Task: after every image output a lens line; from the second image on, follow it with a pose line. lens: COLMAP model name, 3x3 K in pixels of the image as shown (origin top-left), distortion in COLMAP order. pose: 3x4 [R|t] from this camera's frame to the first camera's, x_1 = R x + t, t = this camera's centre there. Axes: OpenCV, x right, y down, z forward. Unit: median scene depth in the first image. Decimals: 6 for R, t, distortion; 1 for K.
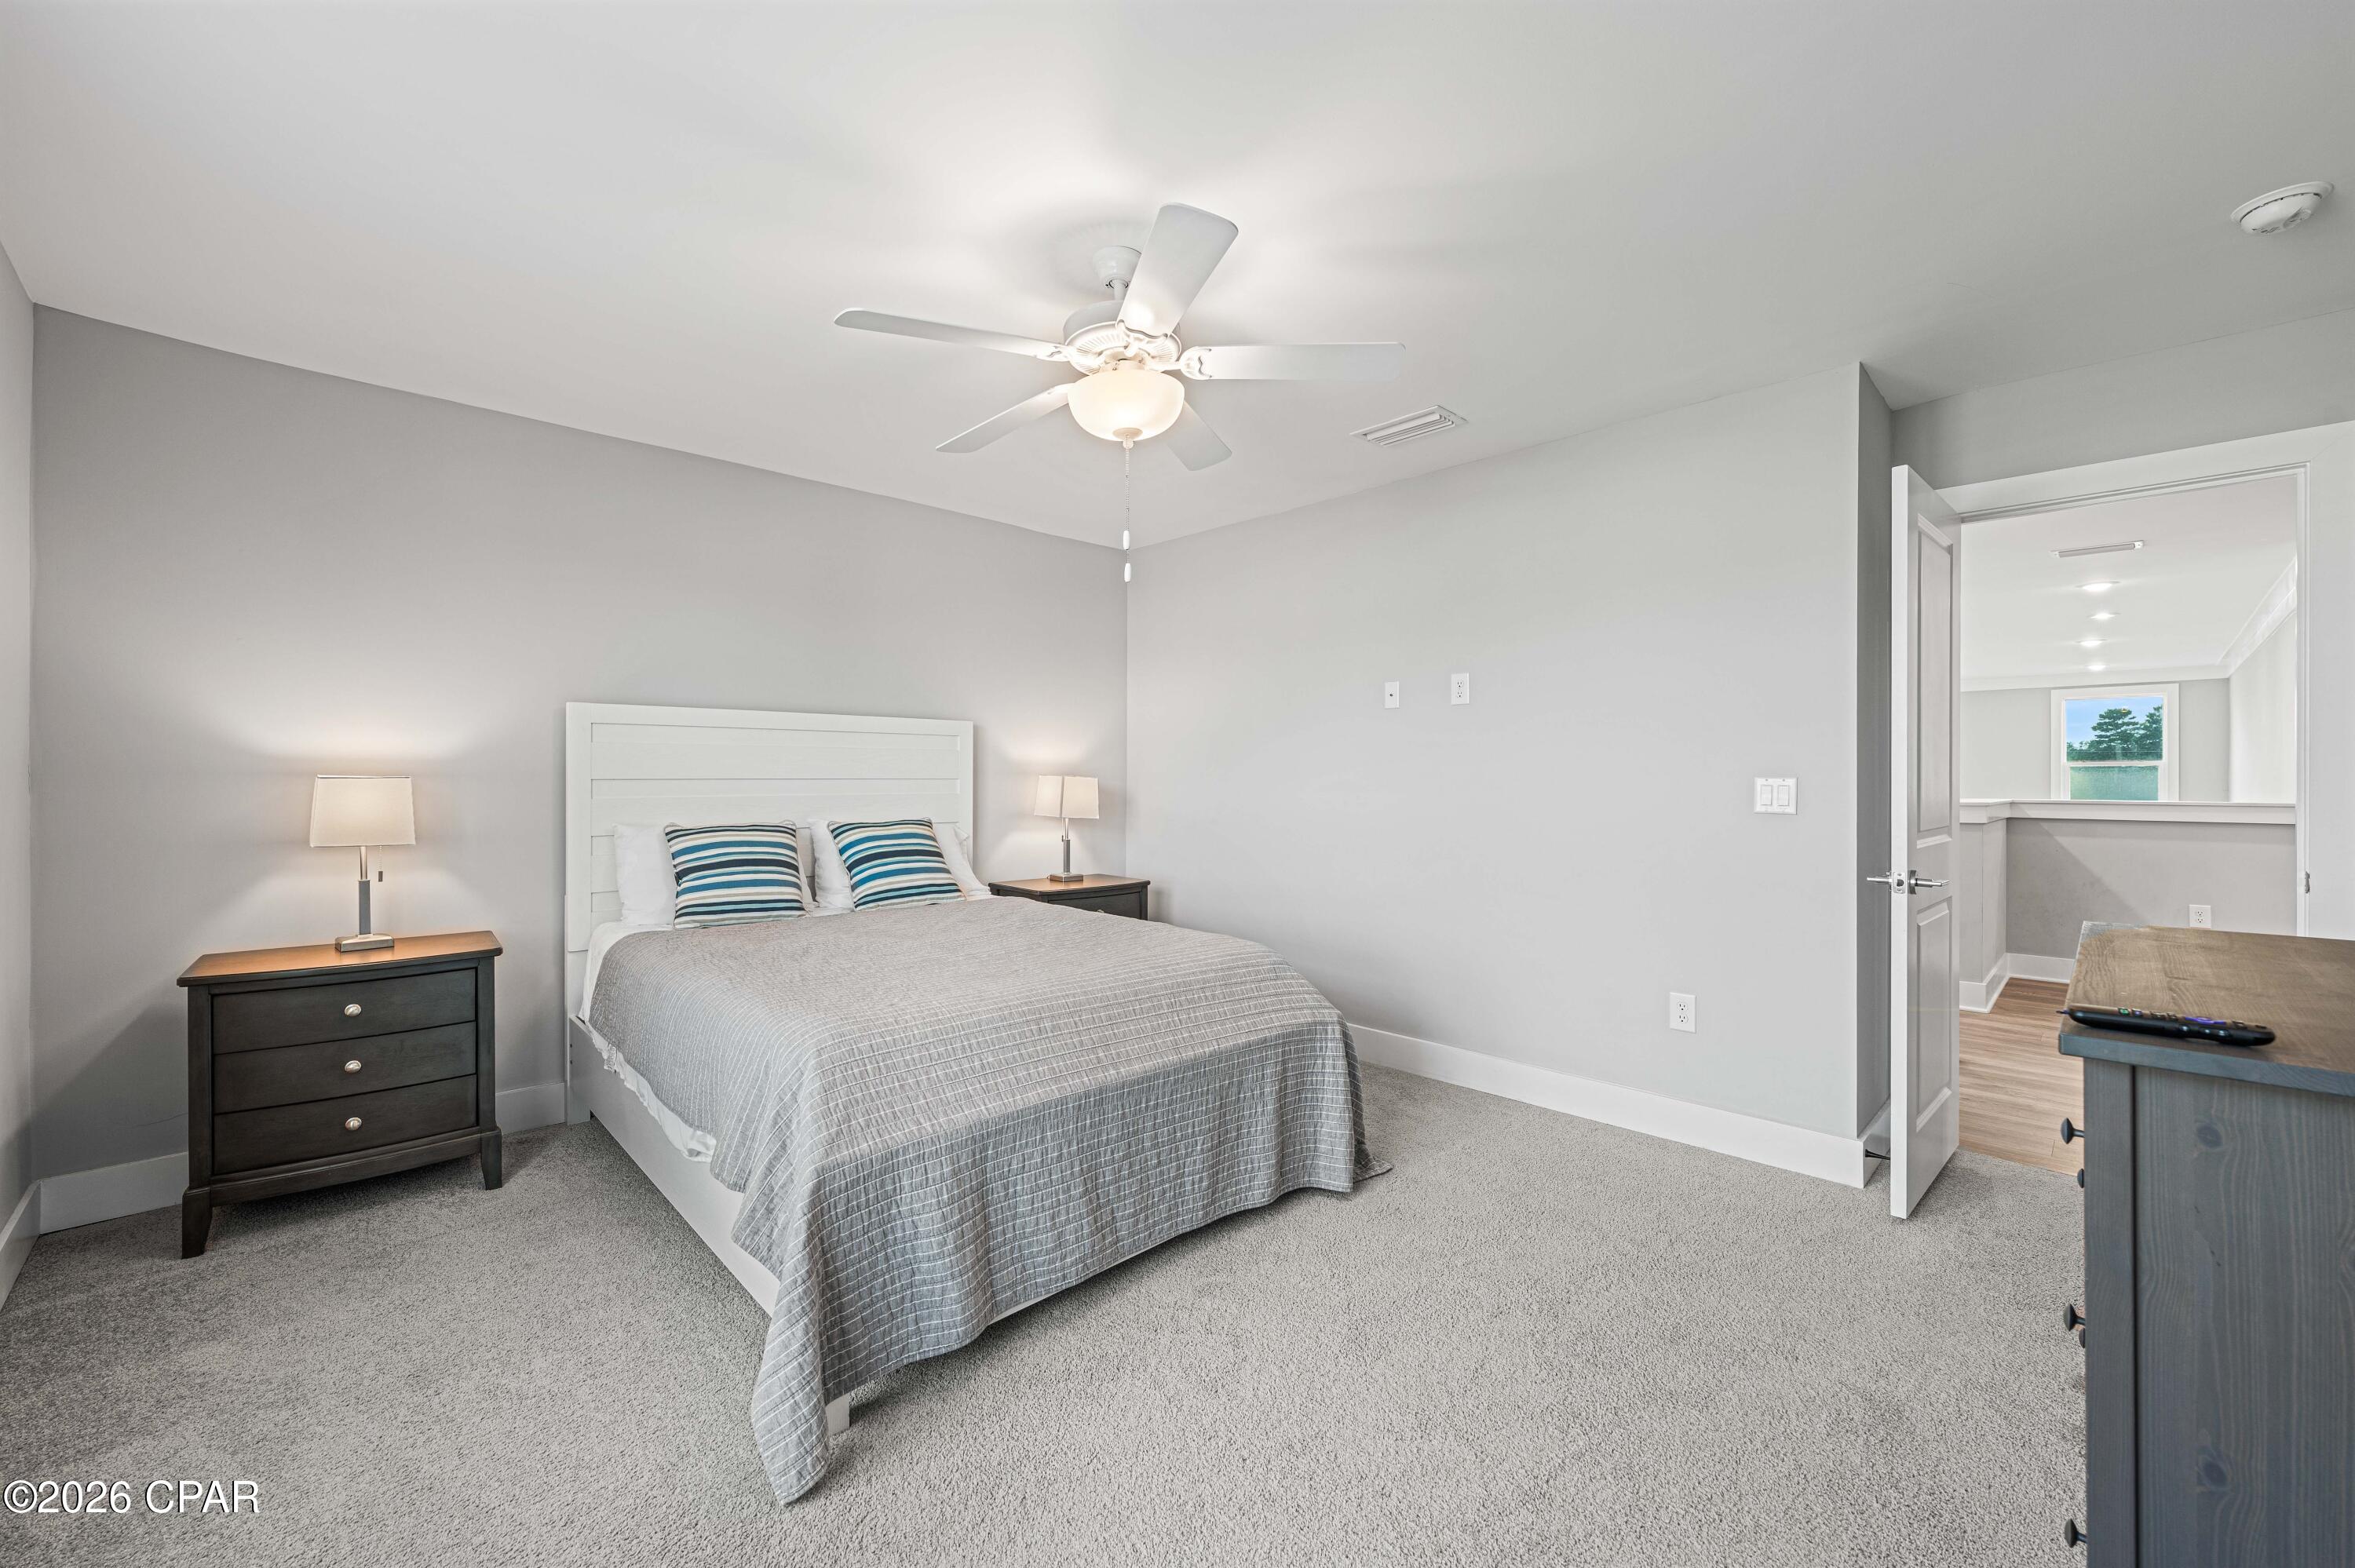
lens RADIAL K [[937.6, 0, 1169.8], [0, 937.6, 803.3], [0, 0, 1]] dist [0.001308, -0.000015]
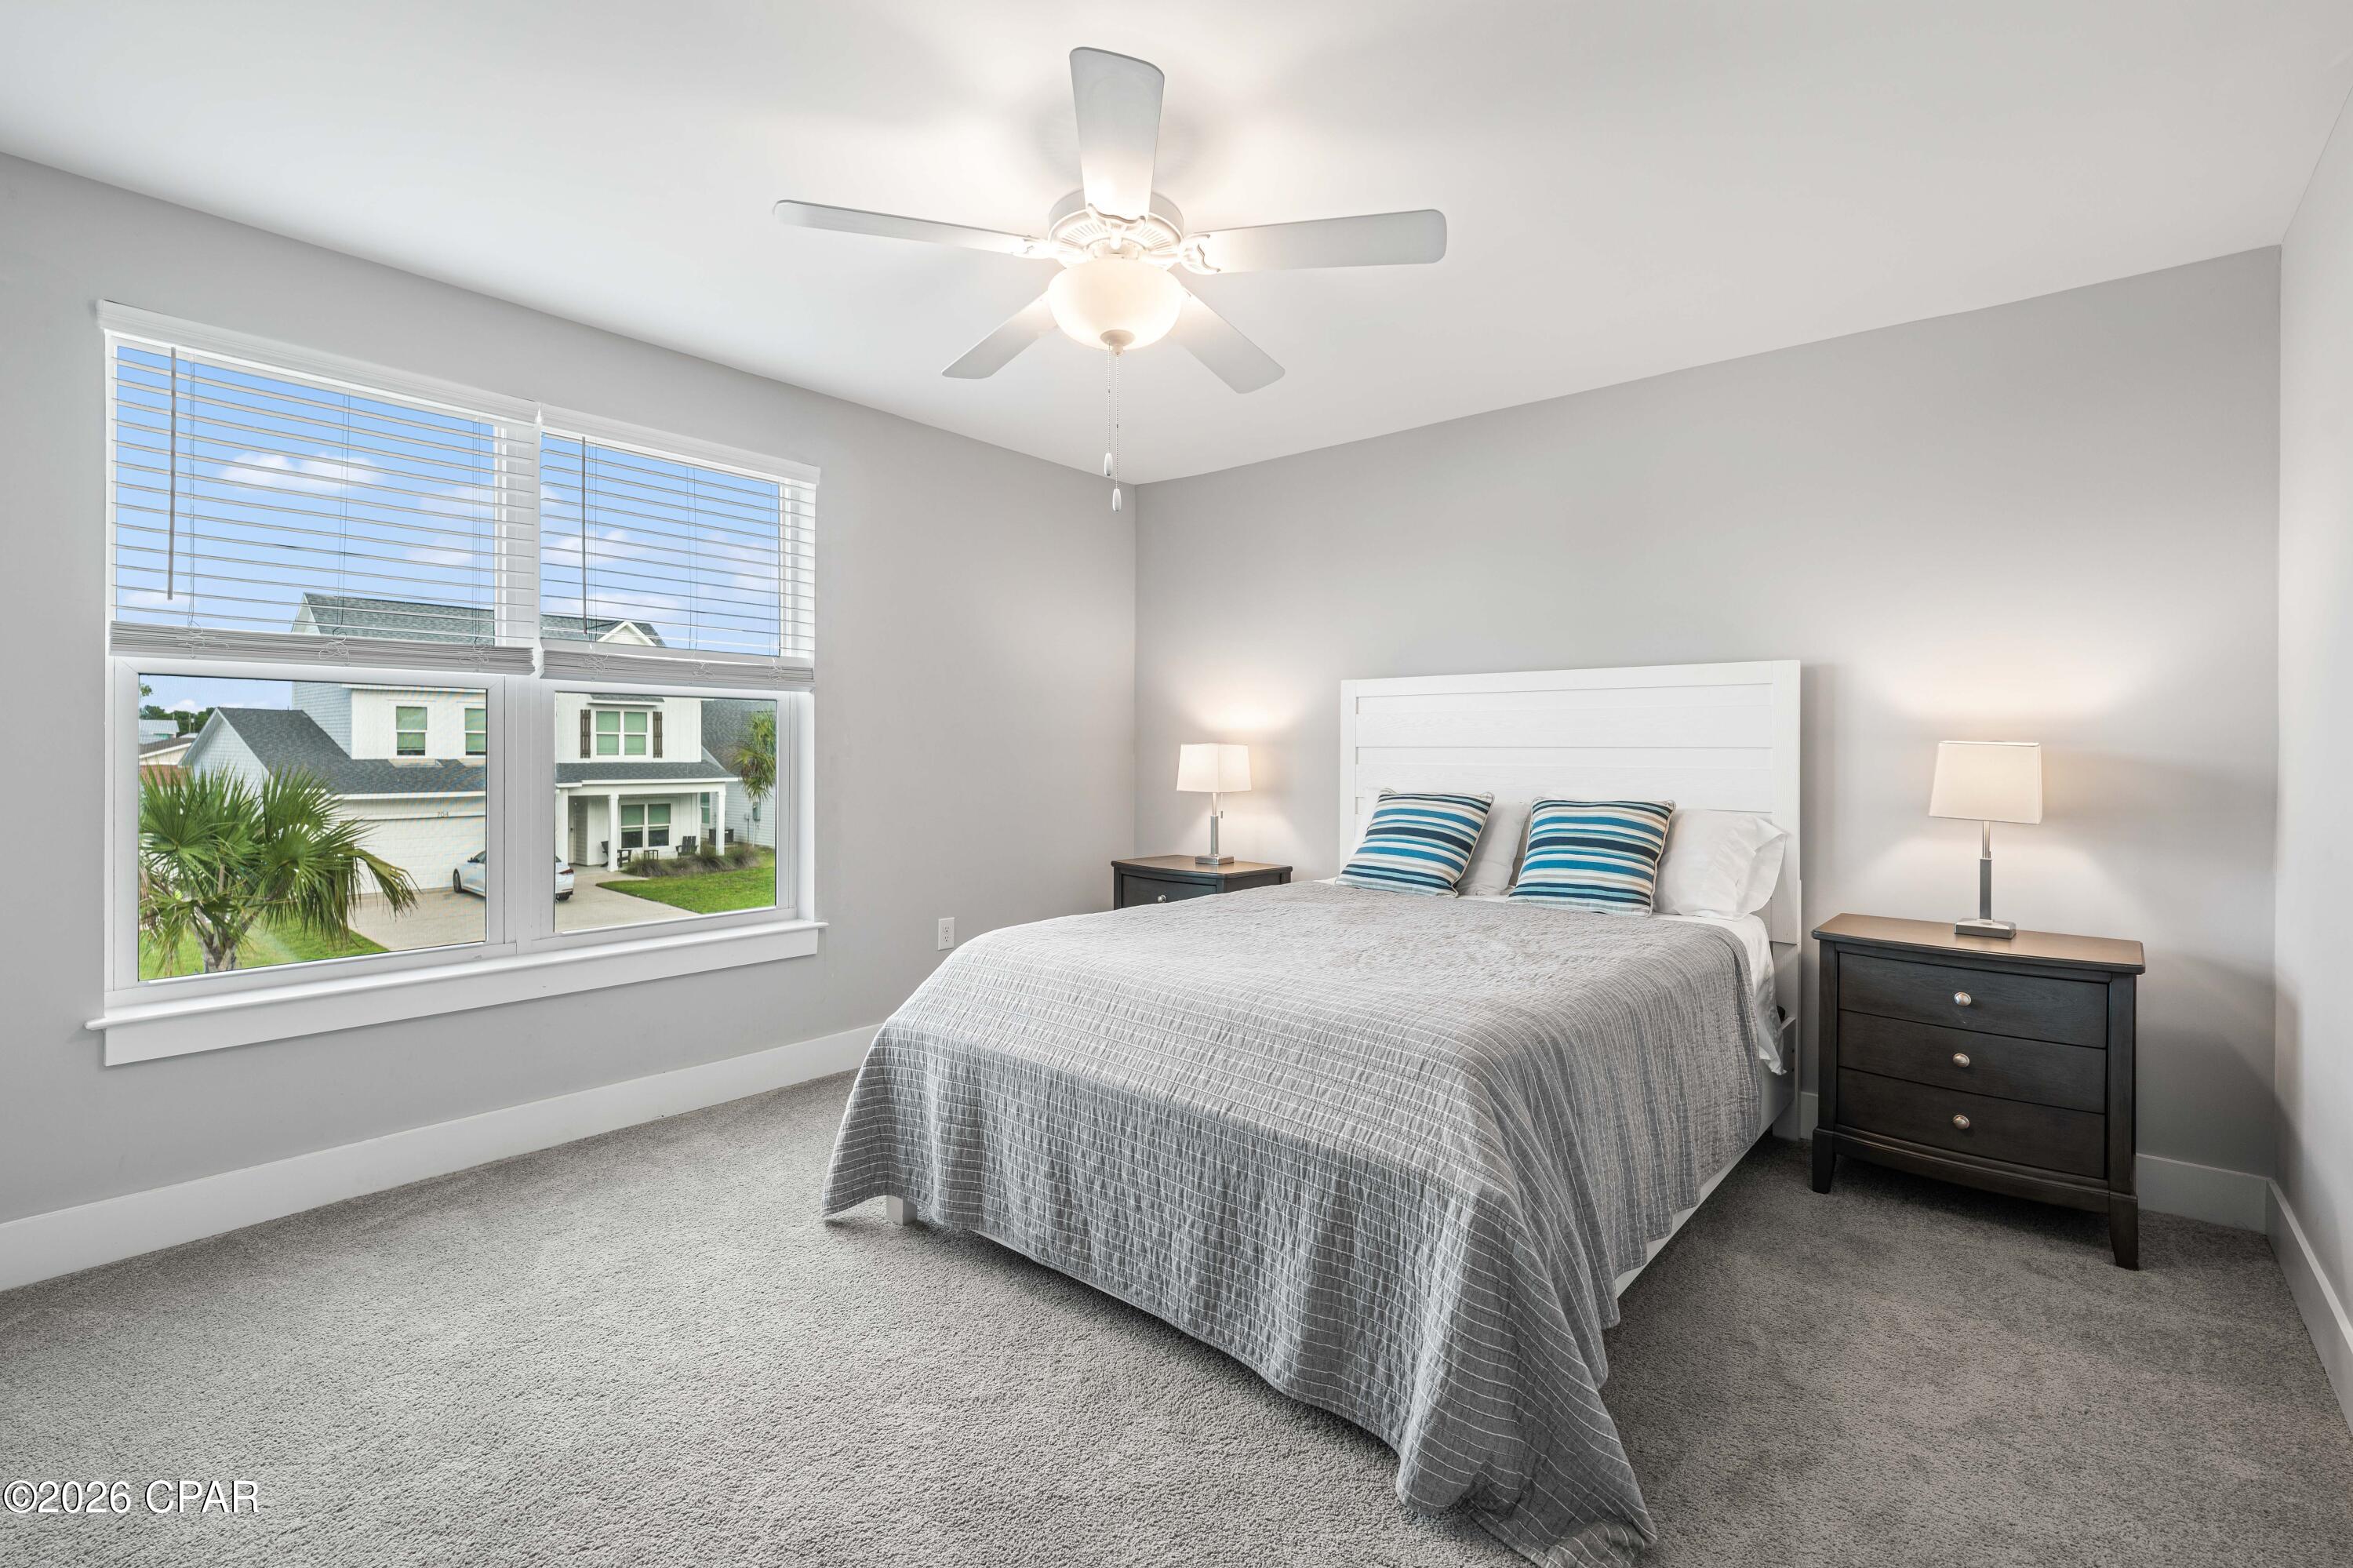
lens RADIAL K [[1104.2, 0, 1174.4], [0, 1104.2, 728.0], [0, 0, 1]] dist [0.001805, -0.023905]
pose [[0.088152, -0.012150, -0.996033, 0.610450], [-0.031430, 0.999394, -0.014973, -0.017528], [0.995611, 0.032625, 0.087716, 0.586552]]
